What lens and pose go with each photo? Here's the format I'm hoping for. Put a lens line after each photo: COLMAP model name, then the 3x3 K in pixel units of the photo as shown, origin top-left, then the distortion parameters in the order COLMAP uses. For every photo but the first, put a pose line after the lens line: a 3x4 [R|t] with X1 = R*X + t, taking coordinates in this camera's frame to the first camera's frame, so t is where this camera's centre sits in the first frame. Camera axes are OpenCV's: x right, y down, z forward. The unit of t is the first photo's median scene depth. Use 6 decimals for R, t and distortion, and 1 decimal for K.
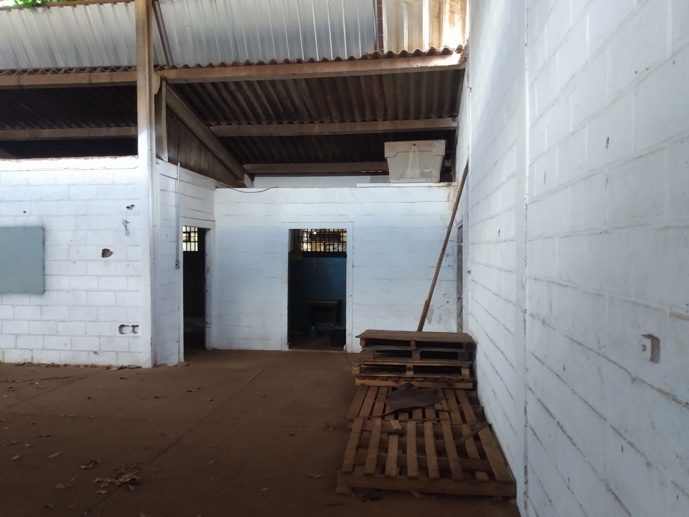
lens RADIAL K [[531.6, 0, 344.5], [0, 531.6, 258.5], [0, 0, 1]] dist [0.093692, -0.186100]
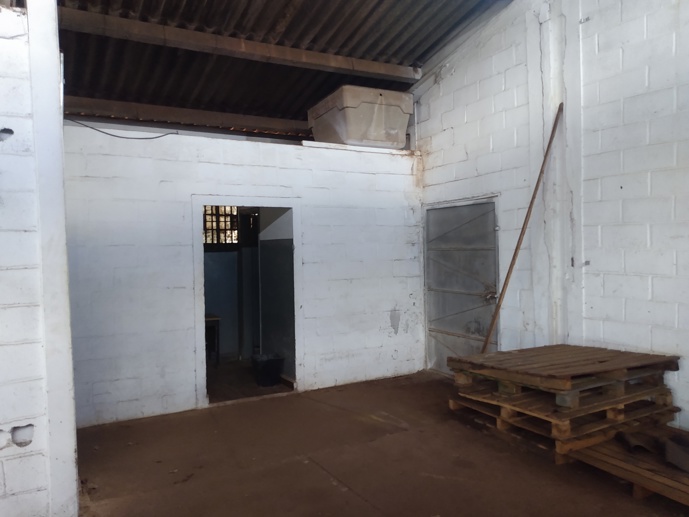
lens RADIAL K [[531.6, 0, 344.5], [0, 531.6, 258.5], [0, 0, 1]] dist [0.093692, -0.186100]
pose [[0.802922, -0.033868, 0.595121, -0.347209], [0.028267, 0.999425, 0.018740, -0.002634], [-0.595413, 0.001776, 0.803417, 0.428050]]
